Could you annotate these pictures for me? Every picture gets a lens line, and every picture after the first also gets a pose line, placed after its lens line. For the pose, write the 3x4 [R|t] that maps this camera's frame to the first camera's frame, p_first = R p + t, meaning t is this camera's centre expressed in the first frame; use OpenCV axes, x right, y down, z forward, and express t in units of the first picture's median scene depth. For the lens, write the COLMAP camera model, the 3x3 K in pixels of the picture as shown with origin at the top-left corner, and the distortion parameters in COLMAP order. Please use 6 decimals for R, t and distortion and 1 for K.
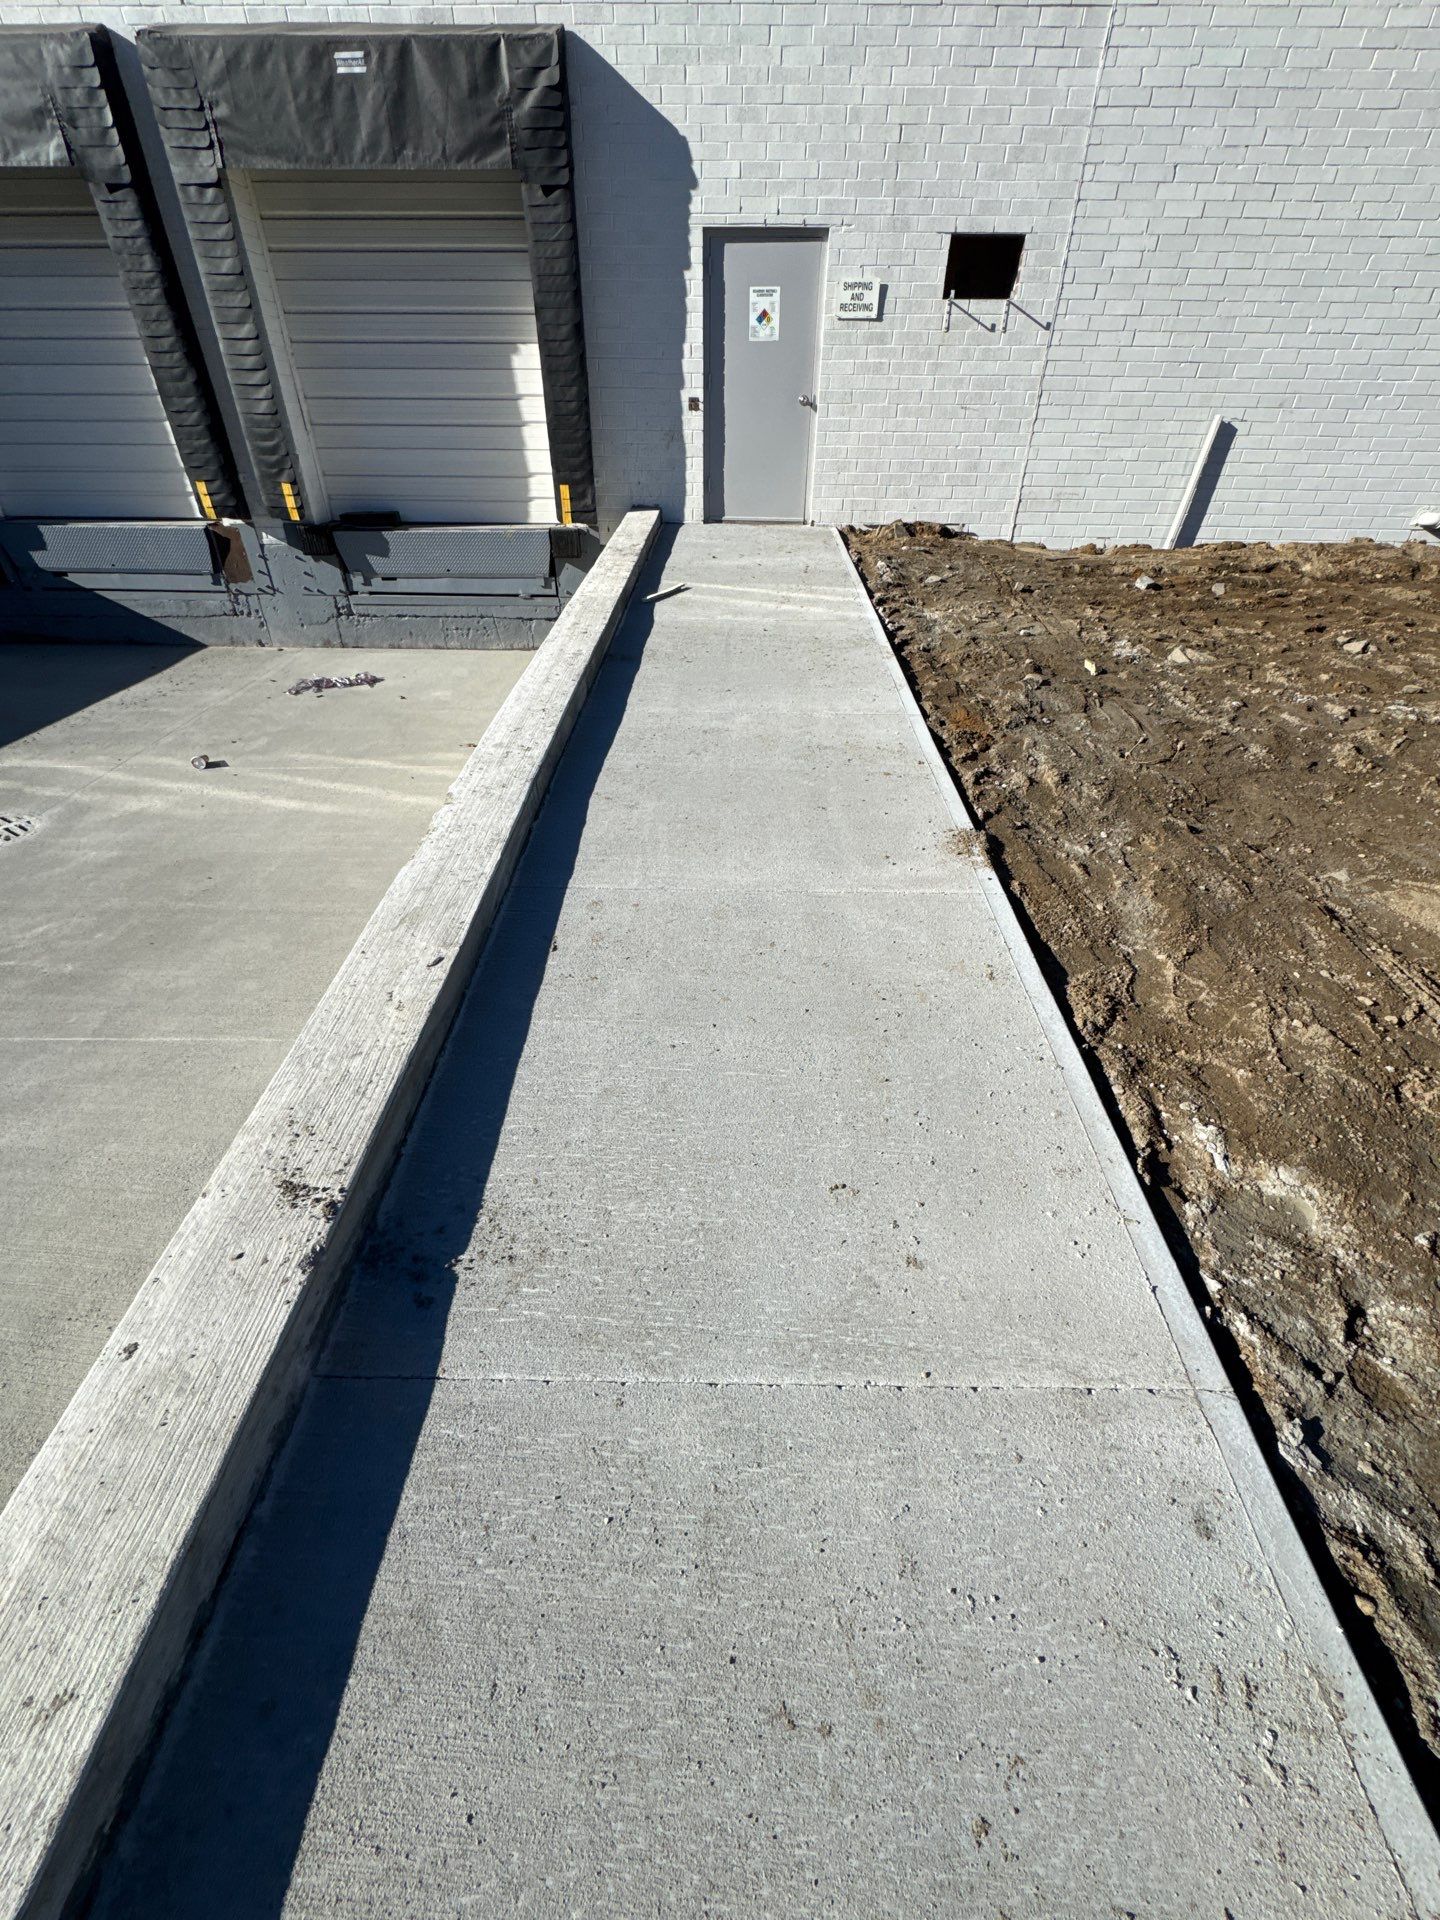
lens RADIAL K [[761.7, 0, 701.6], [0, 761.7, 958.1], [0, 0, 1]] dist [0.000021, -0.000907]
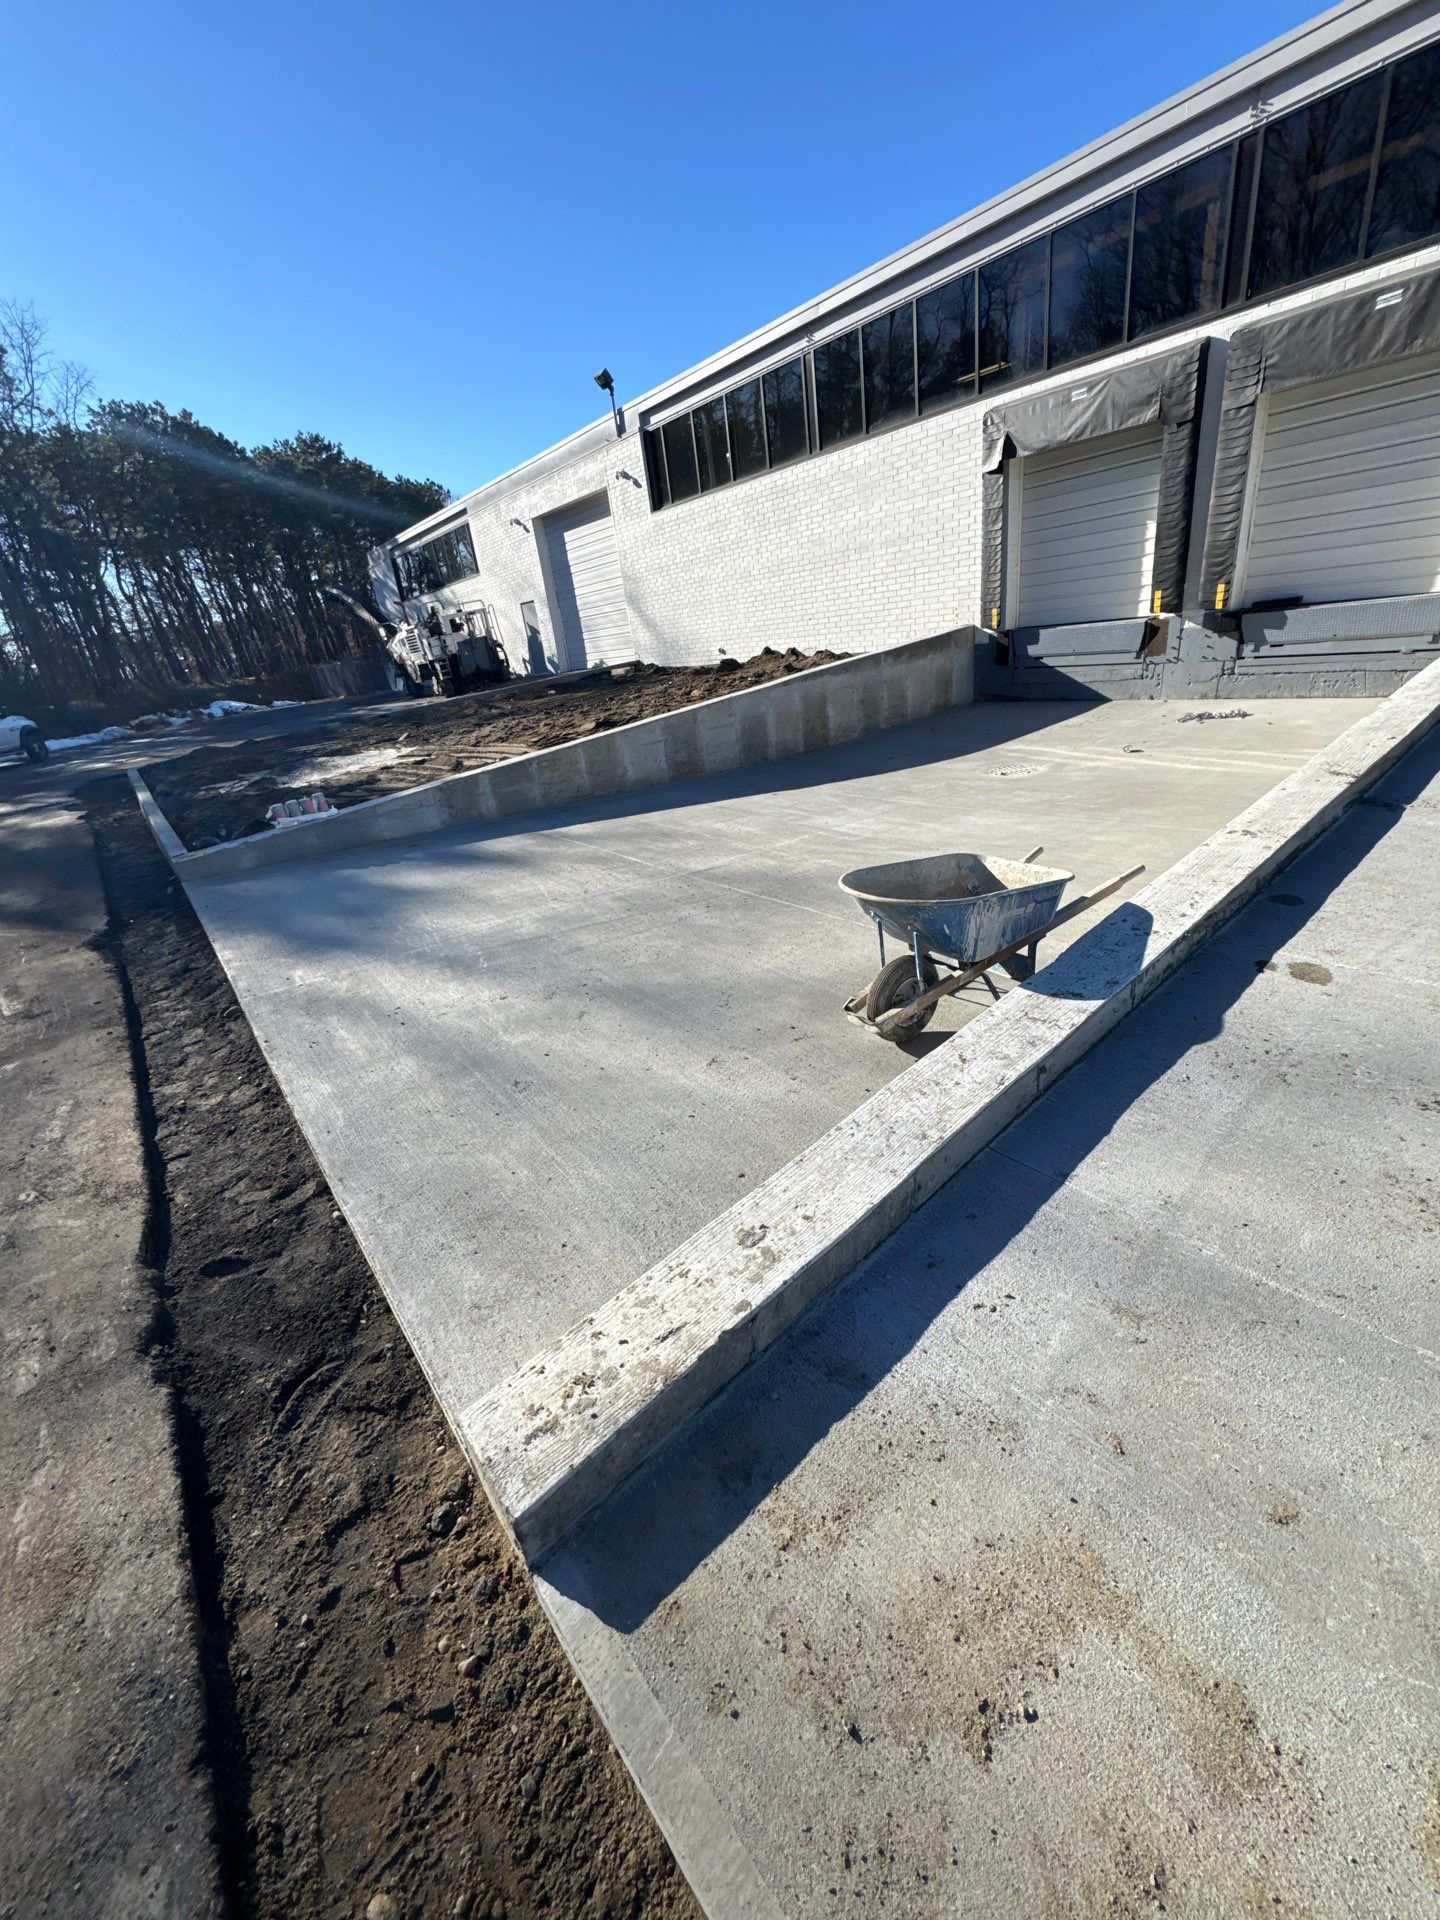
lens RADIAL K [[761.7, 0, 723.6], [0, 761.7, 969.5], [0, 0, 1]] dist [0.000021, -0.000907]
pose [[0.667883, 0.224024, -0.709751, 0.011375], [-0.321331, 0.946961, -0.003479, 0.356844], [0.671327, 0.230388, 0.704444, -0.457233]]
